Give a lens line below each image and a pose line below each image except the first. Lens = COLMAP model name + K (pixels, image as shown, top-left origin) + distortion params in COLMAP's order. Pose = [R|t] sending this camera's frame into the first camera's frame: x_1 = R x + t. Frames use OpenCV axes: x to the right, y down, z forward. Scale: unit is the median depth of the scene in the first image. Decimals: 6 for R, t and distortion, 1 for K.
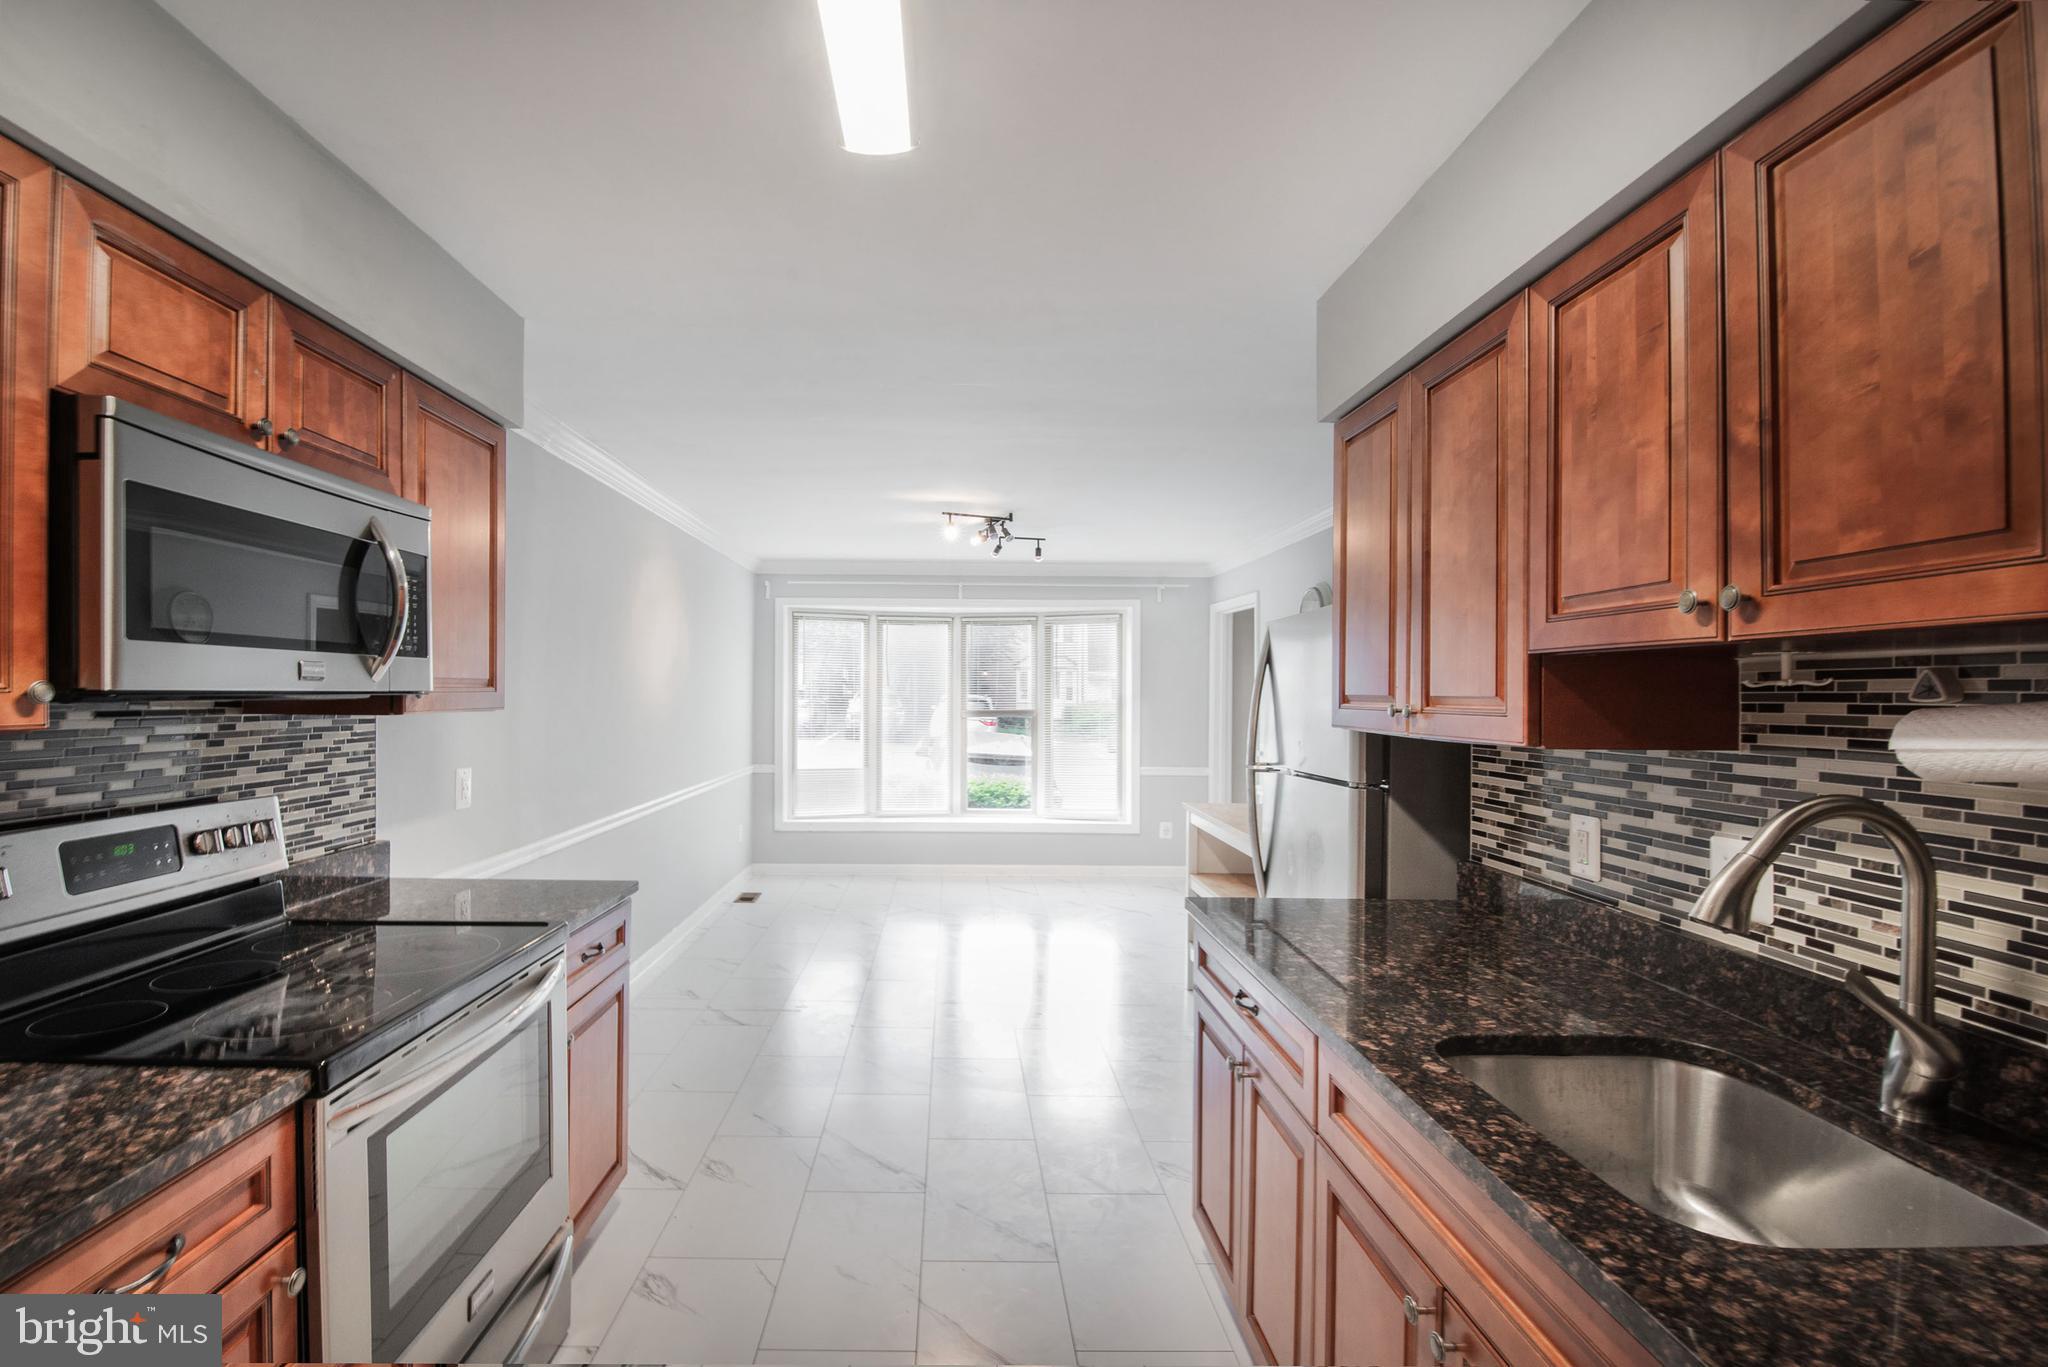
lens RADIAL K [[781.6, 0, 919.7], [0, 781.6, 677.9], [0, 0, 1]] dist [-0.000506, -0.004348]
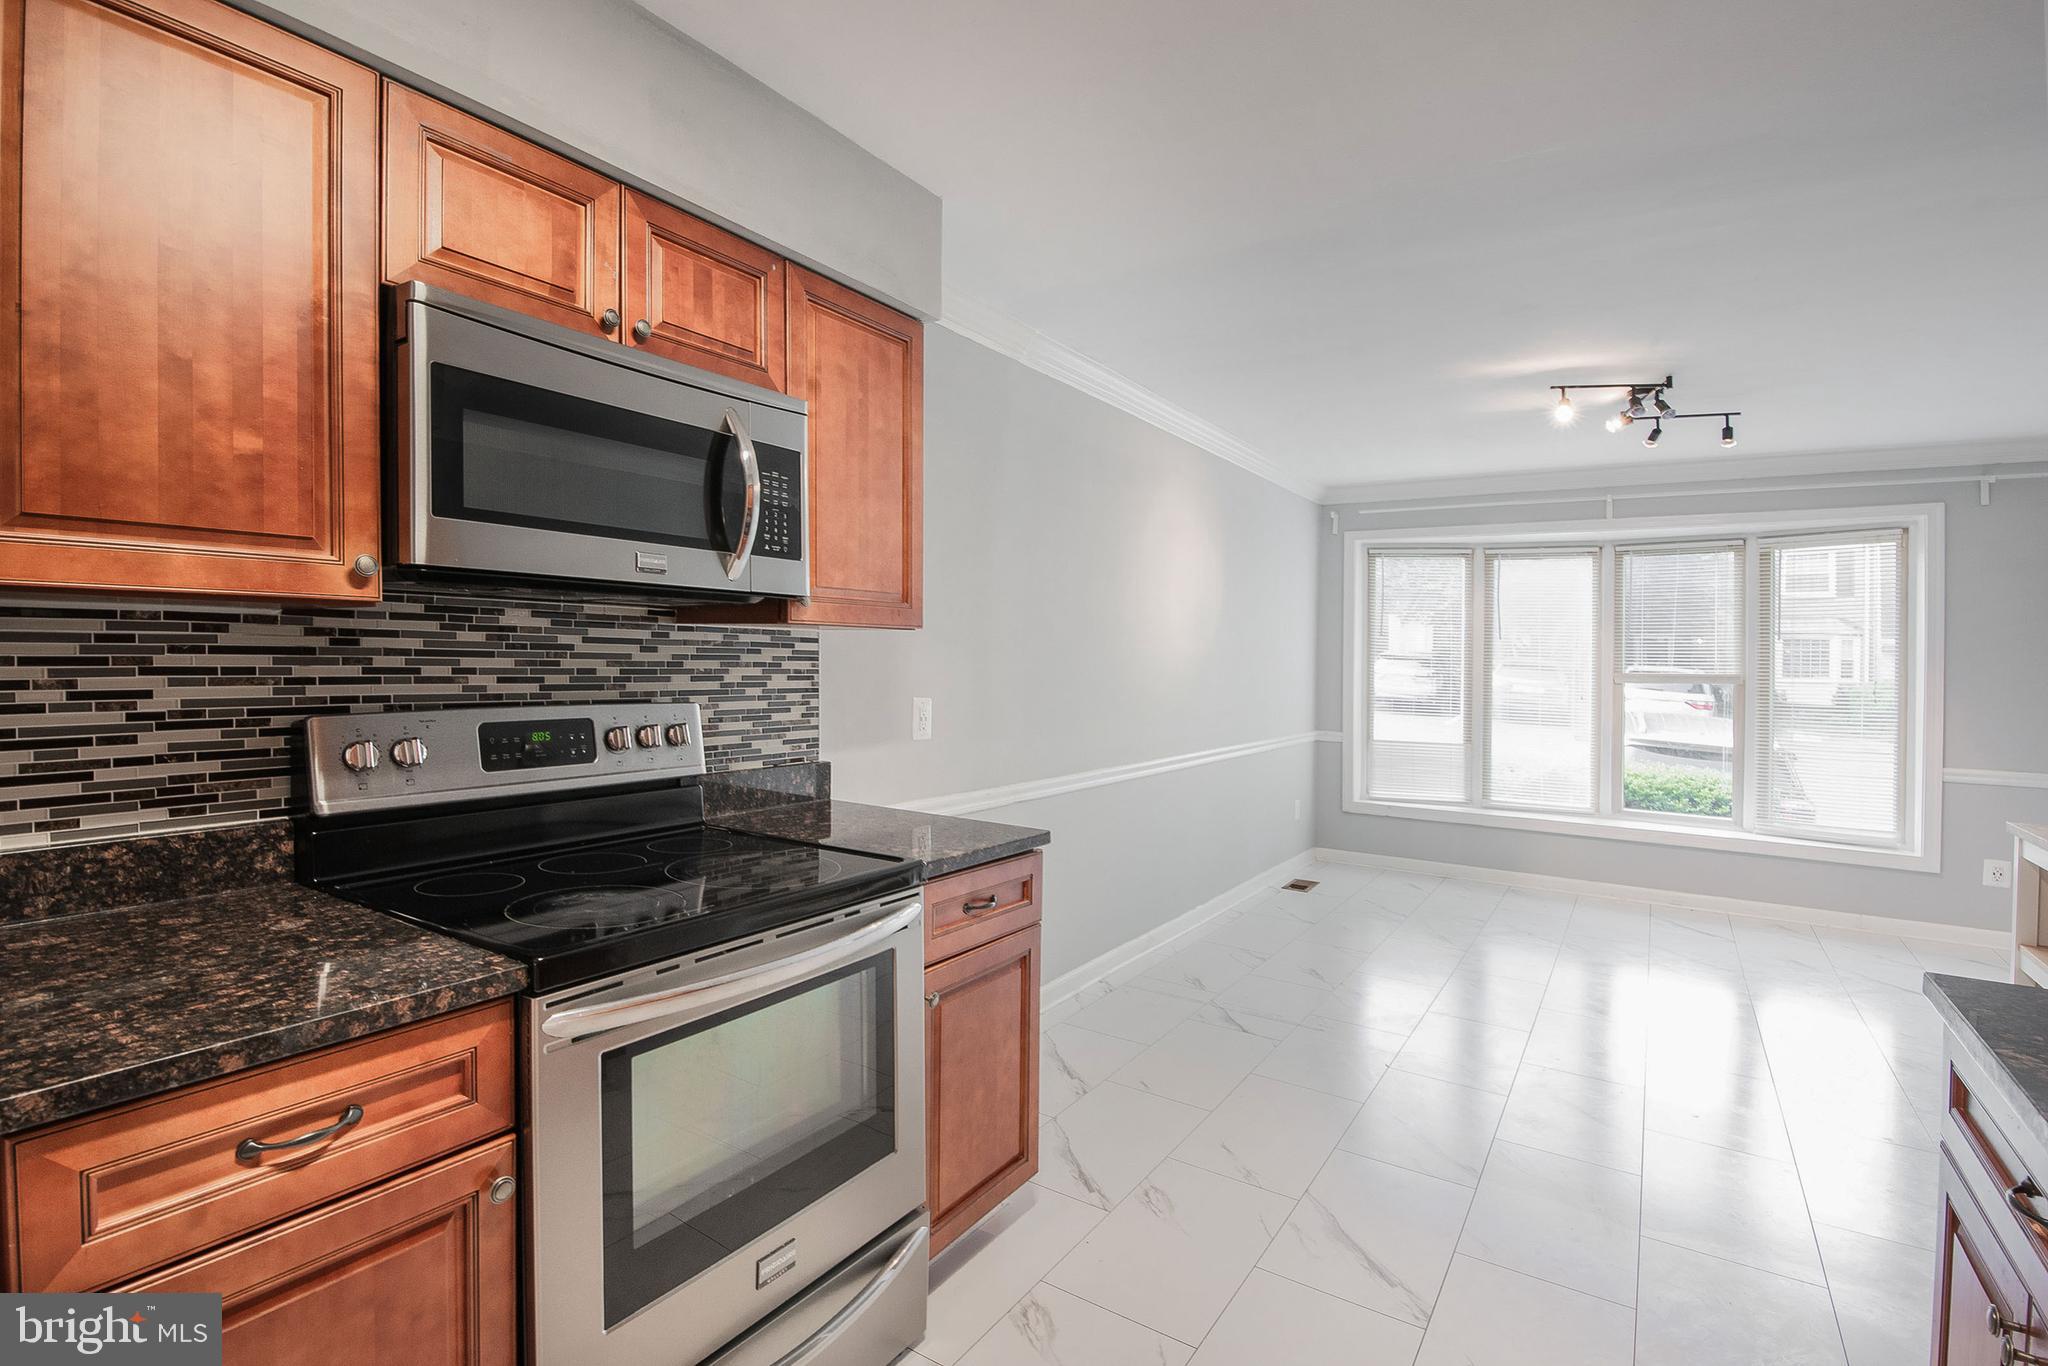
lens RADIAL K [[869.3, 0, 1076.6], [0, 869.3, 649.3], [0, 0, 1]] dist [0.001271, -0.006782]
pose [[0.861944, 0.004177, -0.506986, 0.180182], [-0.000139, 0.999968, 0.008004, 0.070020], [0.507003, -0.006828, 0.861917, 0.260909]]
